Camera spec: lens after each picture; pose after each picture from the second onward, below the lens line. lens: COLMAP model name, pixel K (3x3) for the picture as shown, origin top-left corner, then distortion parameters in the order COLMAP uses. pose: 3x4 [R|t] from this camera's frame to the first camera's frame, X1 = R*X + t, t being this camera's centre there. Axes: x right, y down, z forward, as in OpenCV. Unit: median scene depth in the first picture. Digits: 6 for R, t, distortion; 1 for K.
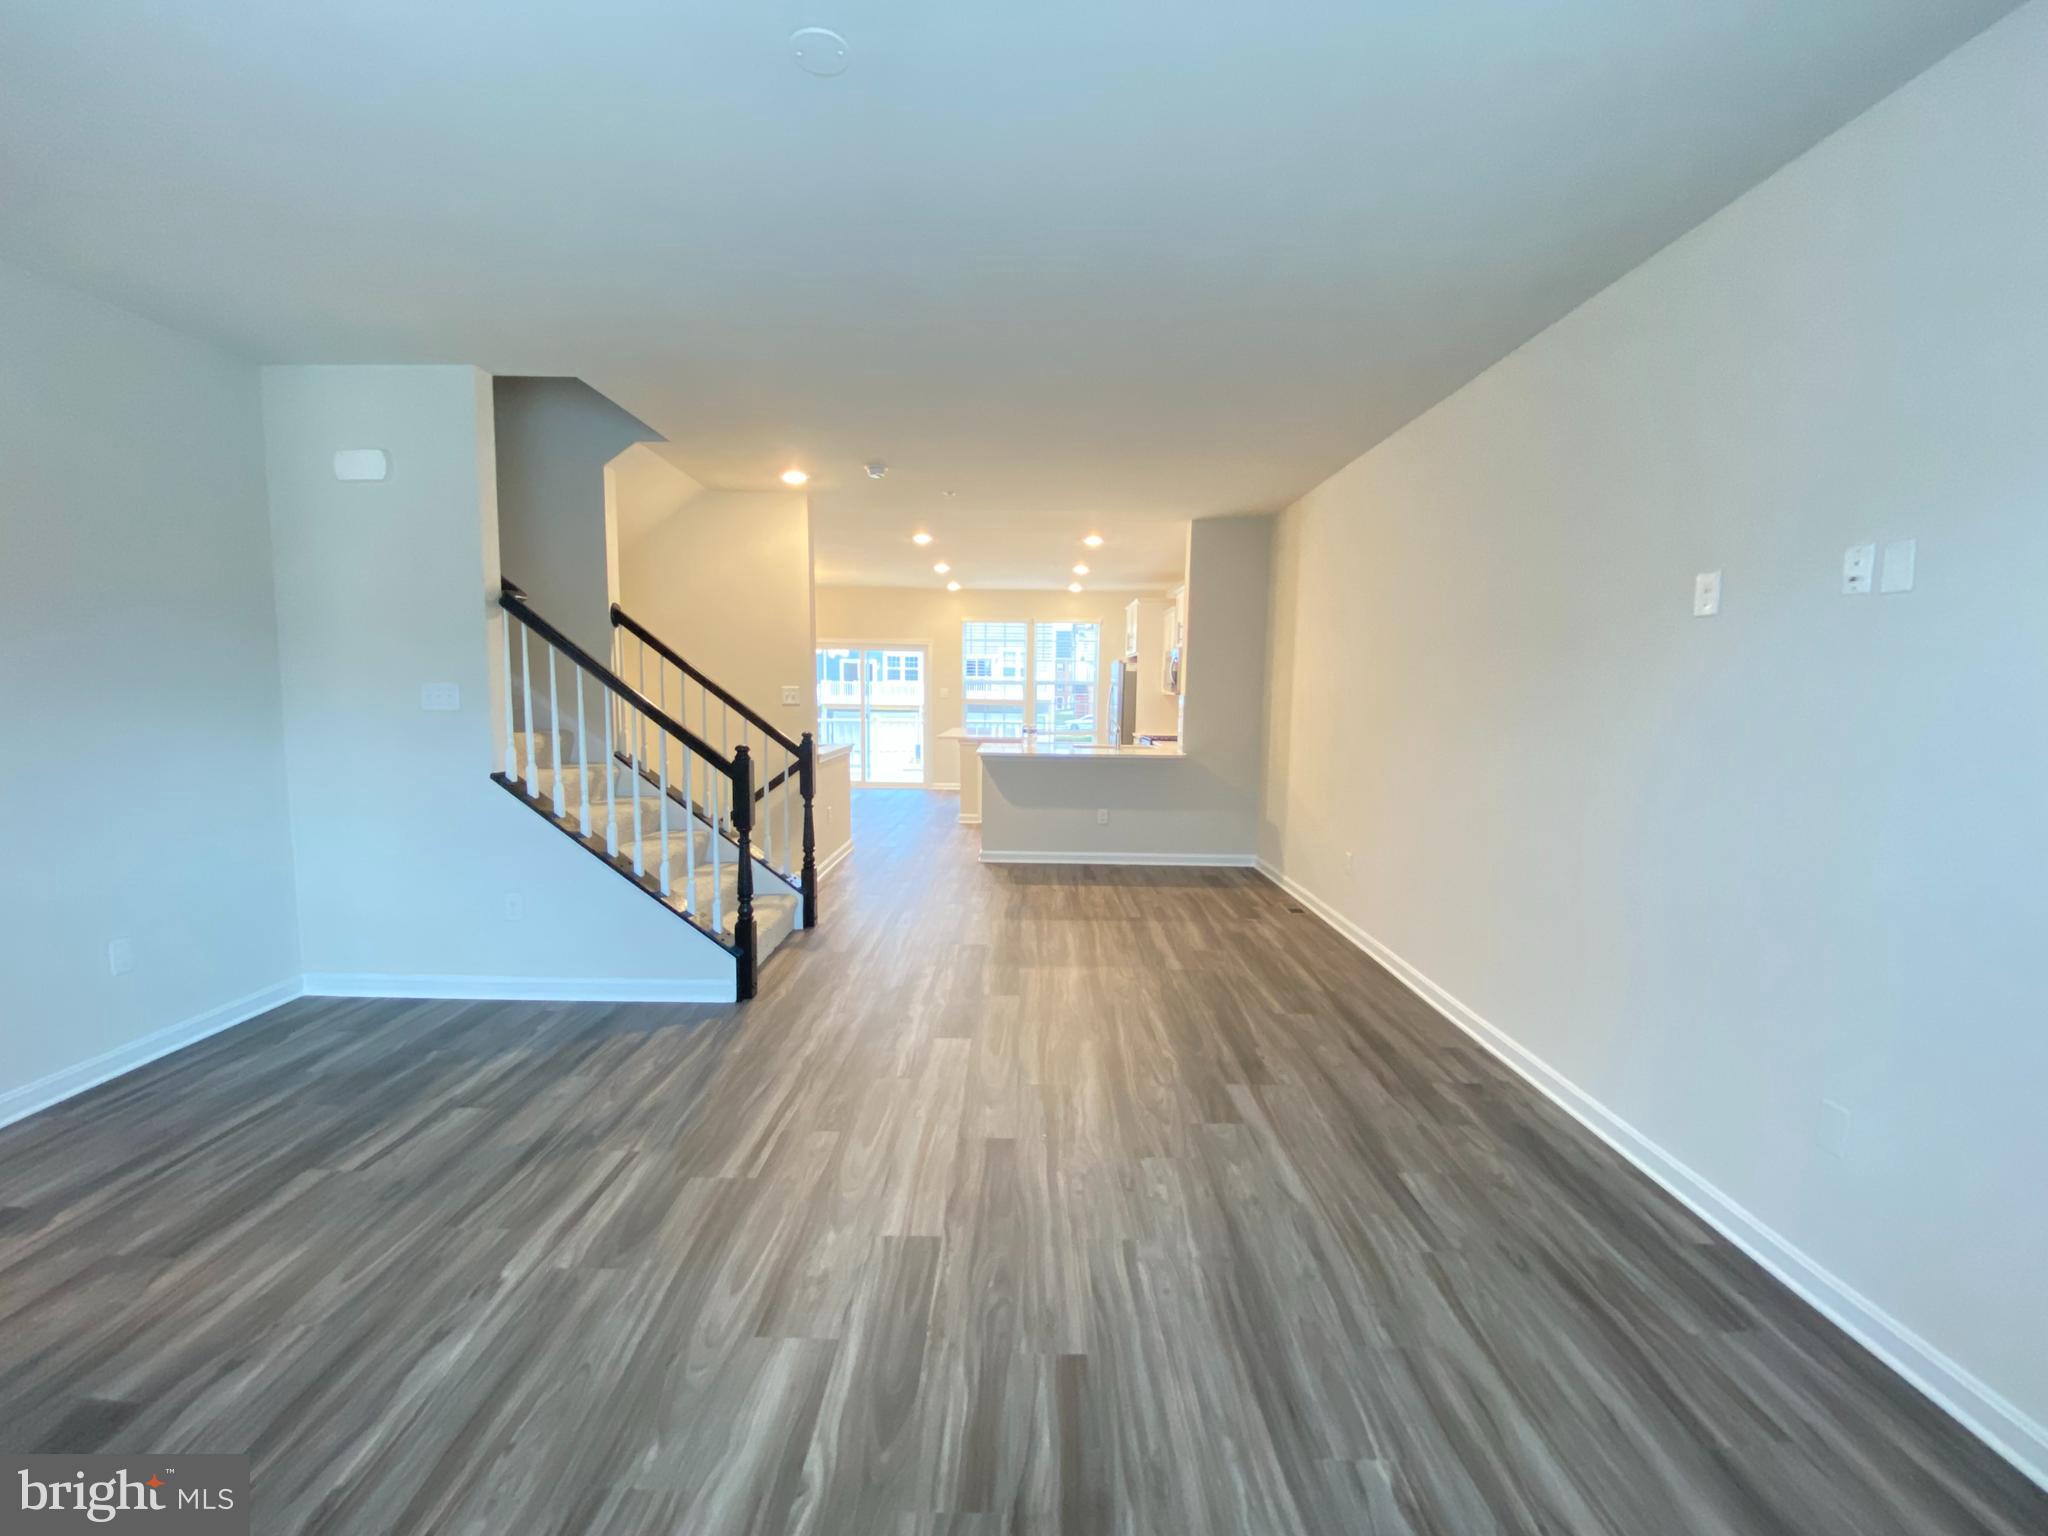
lens RADIAL K [[827.1, 0, 1021.2], [0, 827.1, 764.5], [0, 0, 1]] dist [-0.005075, -0.002109]
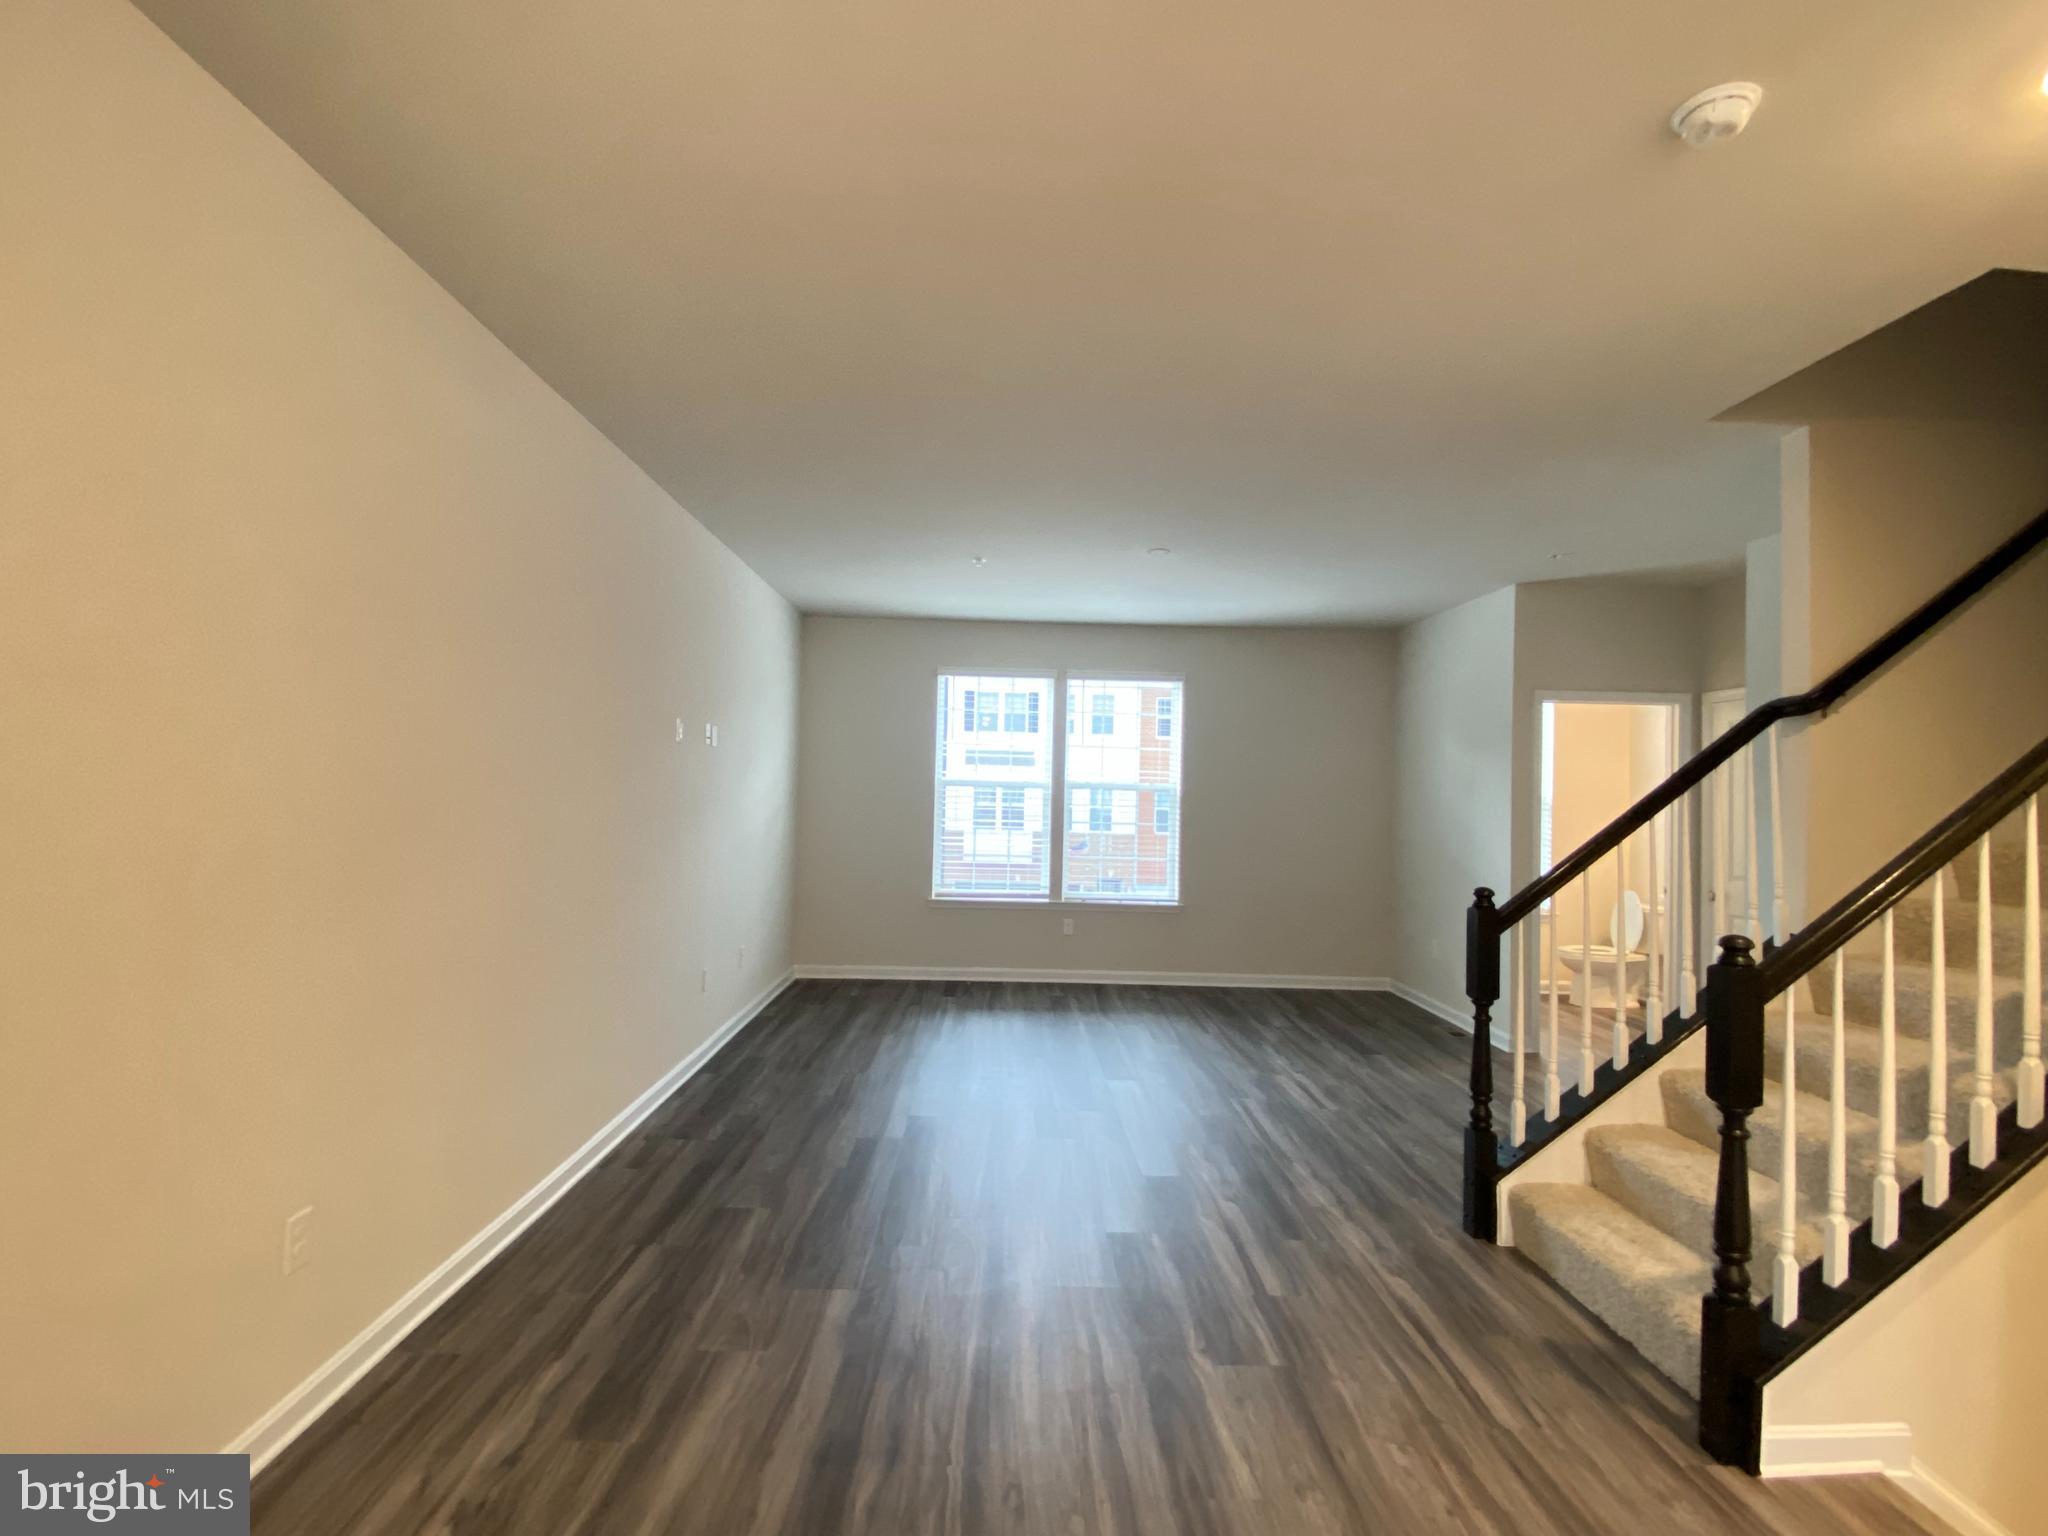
lens RADIAL K [[987.2, 0, 1029.8], [0, 987.2, 767.0], [0, 0, 1]] dist [0.000189, -0.000737]
pose [[-0.998744, -0.031831, -0.038696, 0.157227], [-0.034257, 0.997378, 0.063743, -0.245309], [0.036565, 0.064989, -0.997216, 2.621011]]
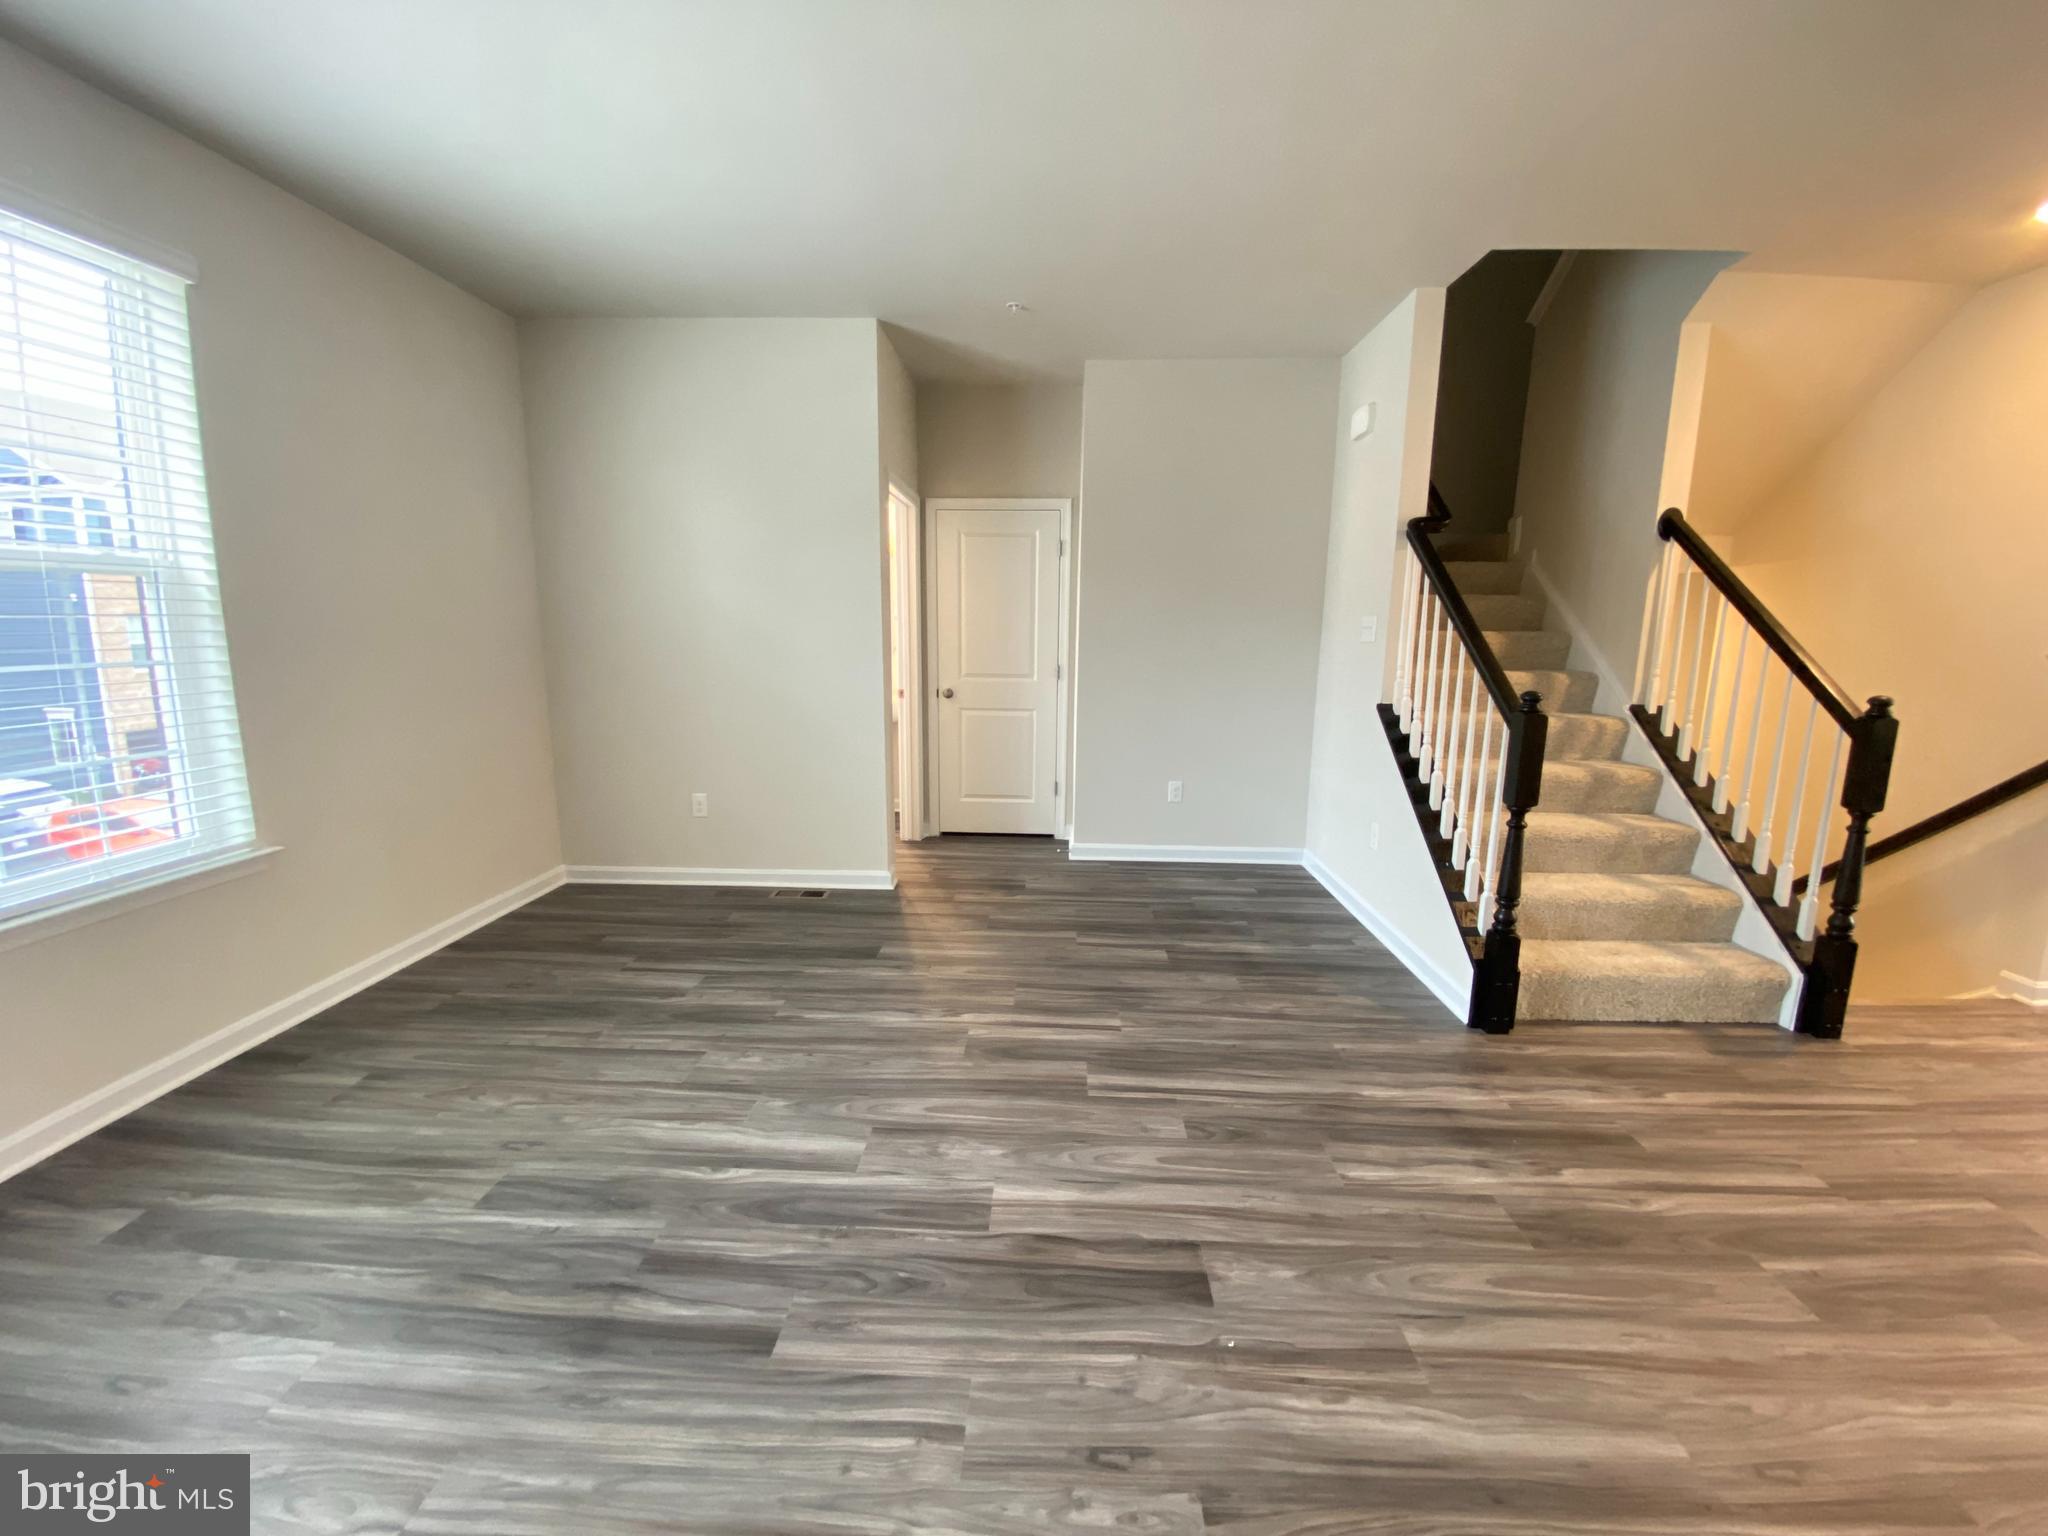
lens RADIAL K [[827.1, 0, 1023.3], [0, 827.1, 769.0], [0, 0, 1]] dist [-0.005075, -0.002109]
pose [[-0.030781, 0.161538, -0.986386, 0.553427], [-0.102259, 0.981167, 0.163874, -0.044878], [0.994281, 0.105911, -0.013683, 0.804404]]
